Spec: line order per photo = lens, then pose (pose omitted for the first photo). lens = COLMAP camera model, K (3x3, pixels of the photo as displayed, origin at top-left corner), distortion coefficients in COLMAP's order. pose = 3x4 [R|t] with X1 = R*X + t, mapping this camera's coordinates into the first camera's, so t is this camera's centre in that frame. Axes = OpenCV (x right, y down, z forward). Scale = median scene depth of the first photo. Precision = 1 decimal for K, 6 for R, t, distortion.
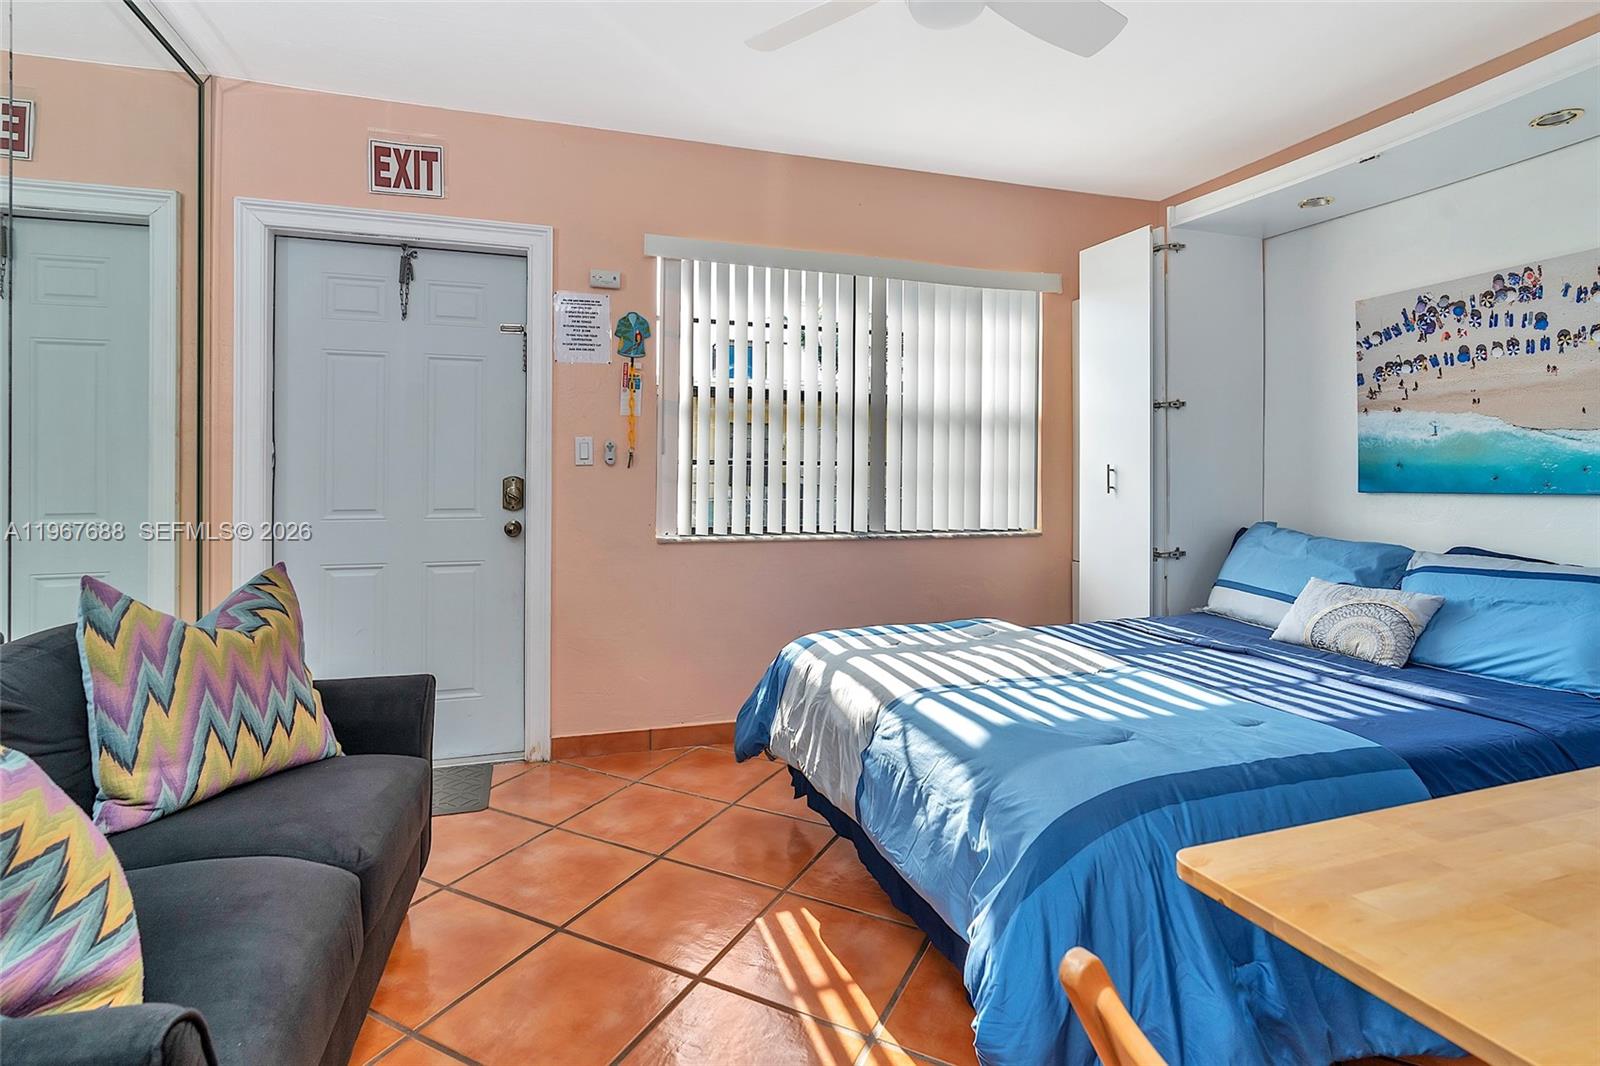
lens RADIAL K [[782.1, 0, 785.0], [0, 782.1, 464.8], [0, 0, 1]] dist [-0.010814, 0.001933]
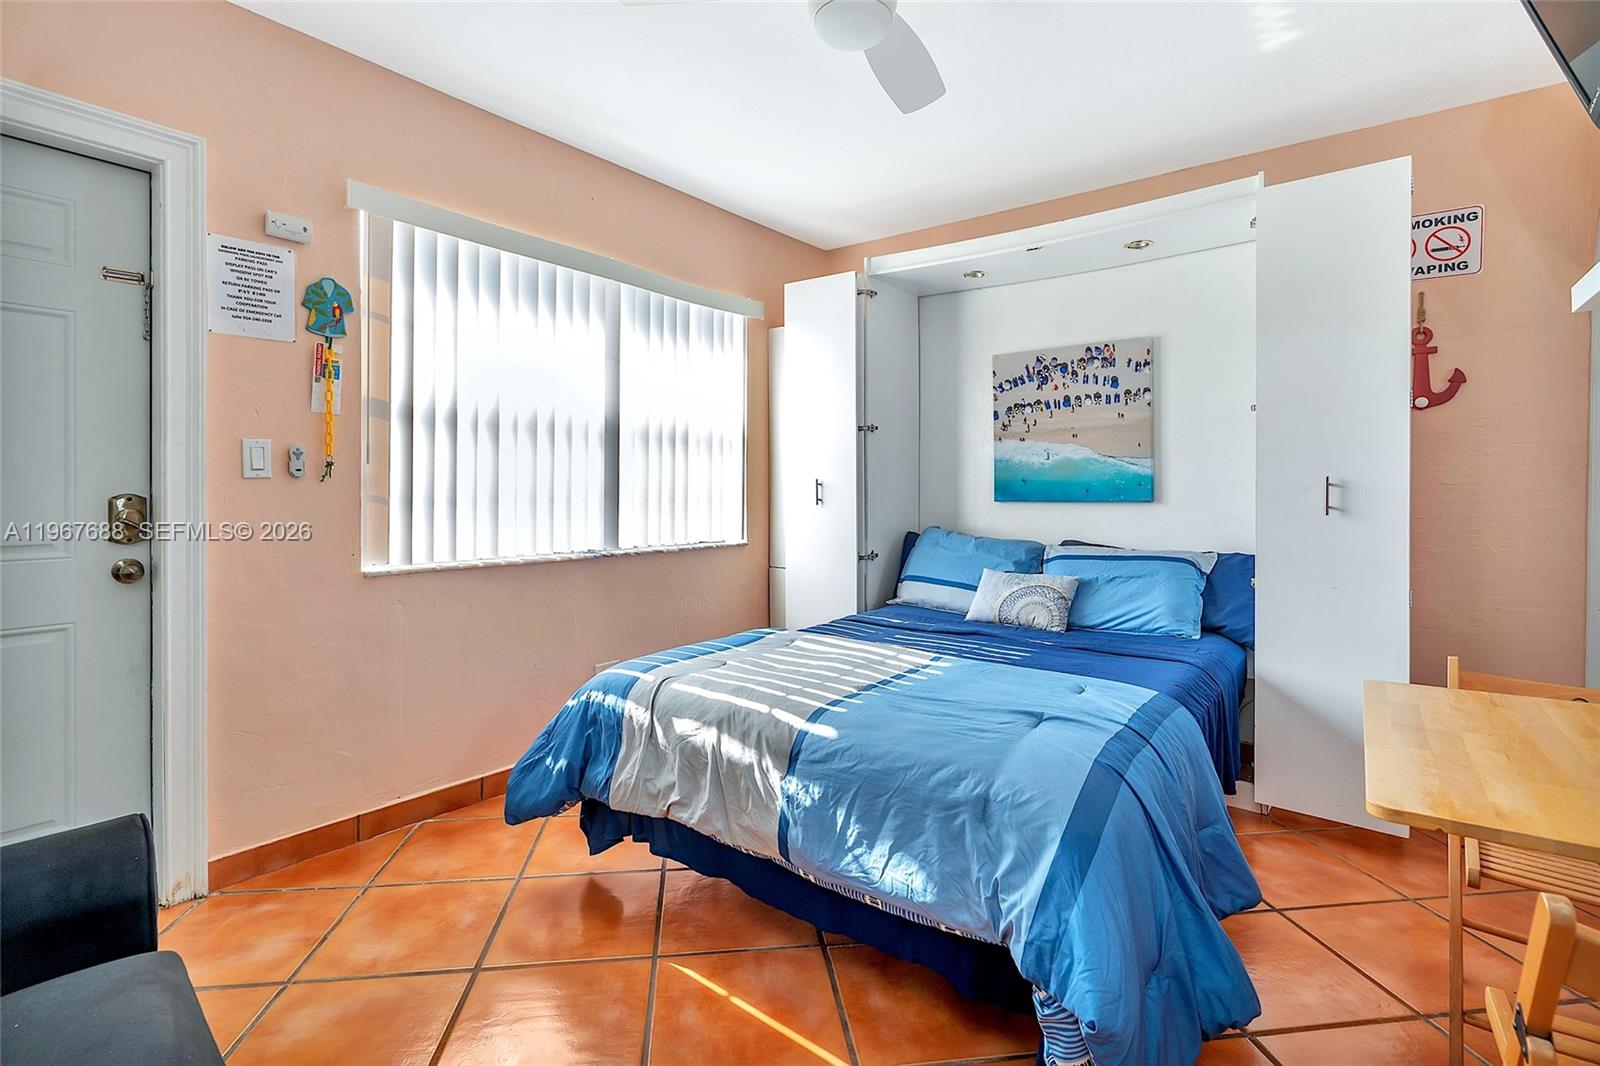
lens RADIAL K [[752.5, 0, 802.3], [0, 752.5, 483.2], [0, 0, 1]] dist [-0.000936, -0.000642]
pose [[0.826691, 0.001030, 0.562655, -0.247700], [-0.006939, 0.999941, 0.008364, -0.004116], [-0.562614, -0.010818, 0.826649, 0.139886]]
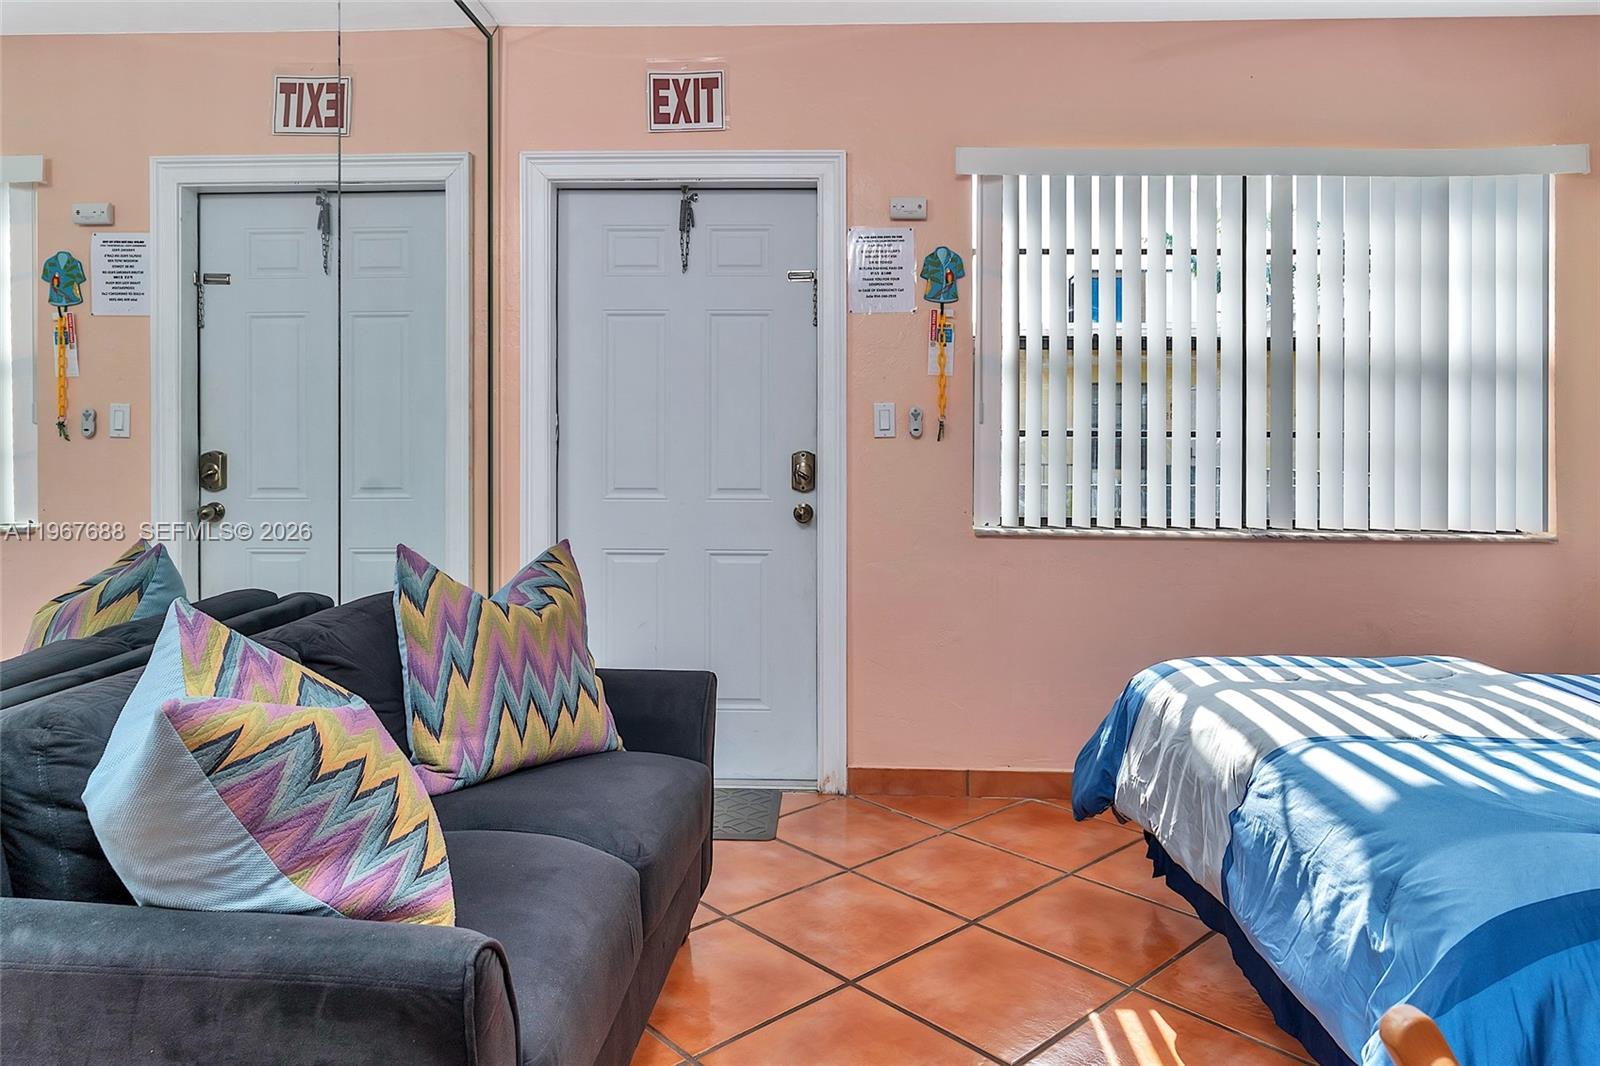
lens RADIAL K [[1023.0, 0, 793.3], [0, 1023.0, 449.7], [0, 0, 1]] dist [-0.016643, 0.017112]
pose [[0.938466, 0.000602, -0.345370, 0.025892], [0.002479, 0.999961, 0.008480, 0.004296], [0.345362, -0.008814, 0.938428, -0.043037]]
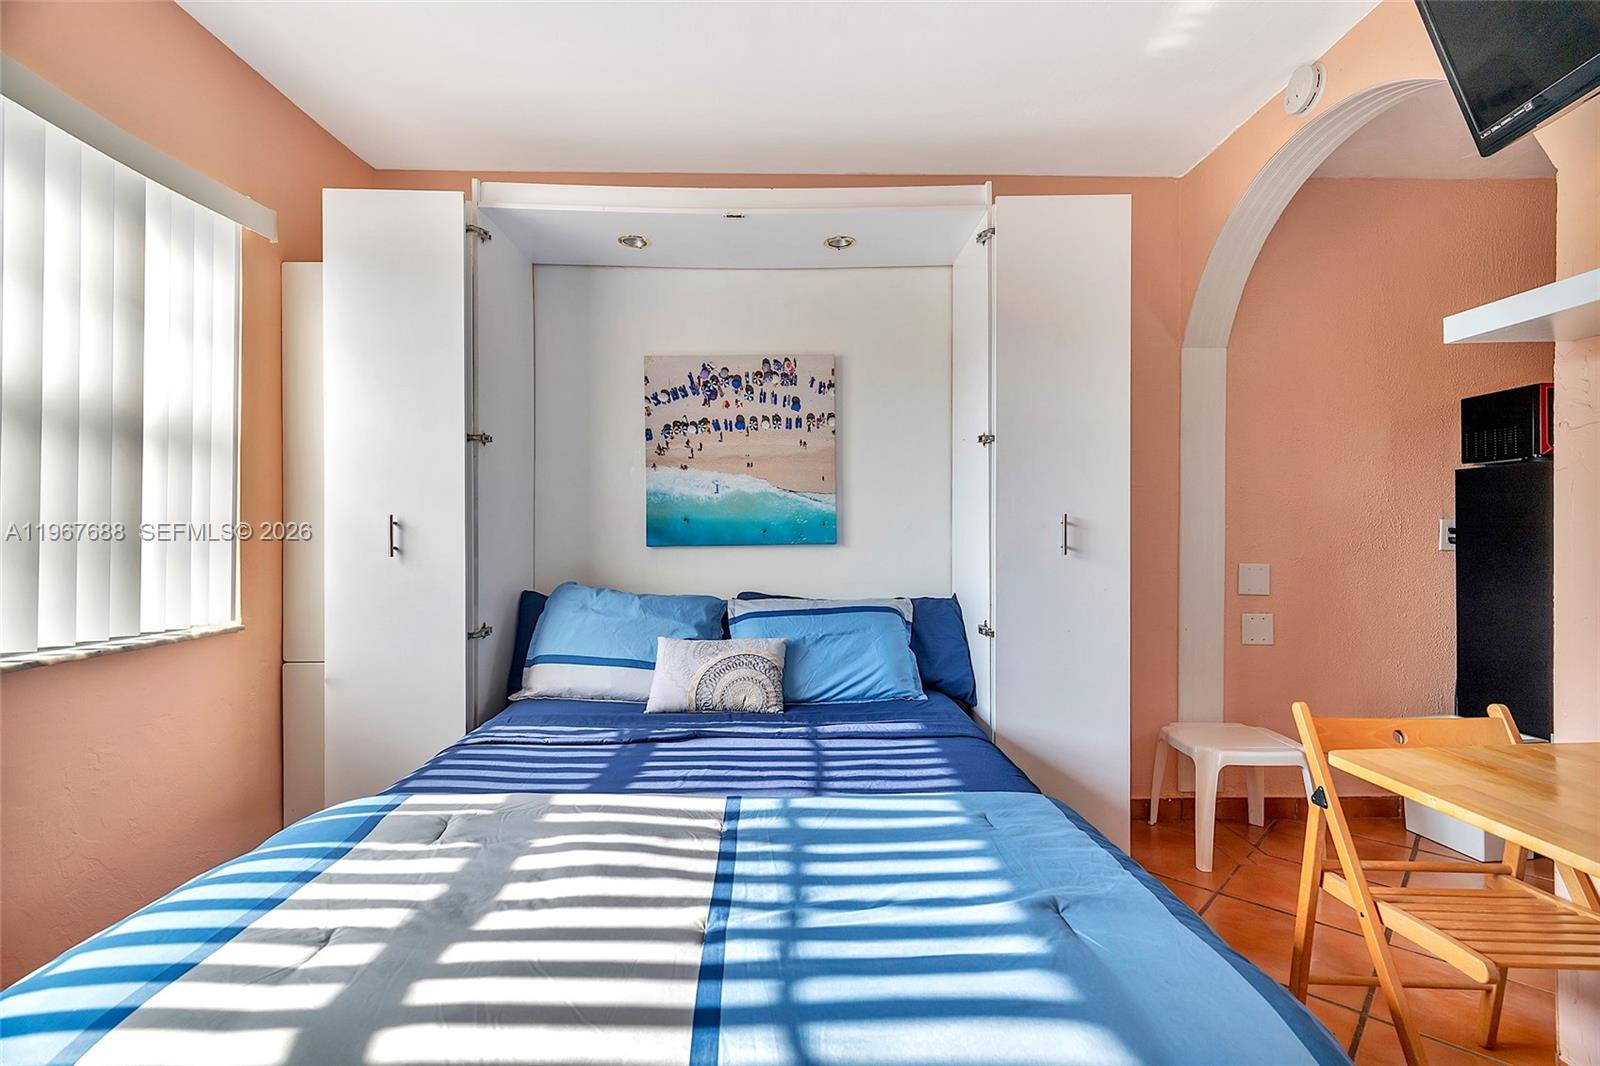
lens RADIAL K [[752.5, 0, 801.0], [0, 752.5, 528.8], [0, 0, 1]] dist [-0.000936, -0.000642]
pose [[0.295564, -0.002793, 0.955319, -0.135867], [-0.010406, 0.999927, 0.006143, 0.004364], [-0.955266, -0.011757, 0.295514, 0.536548]]
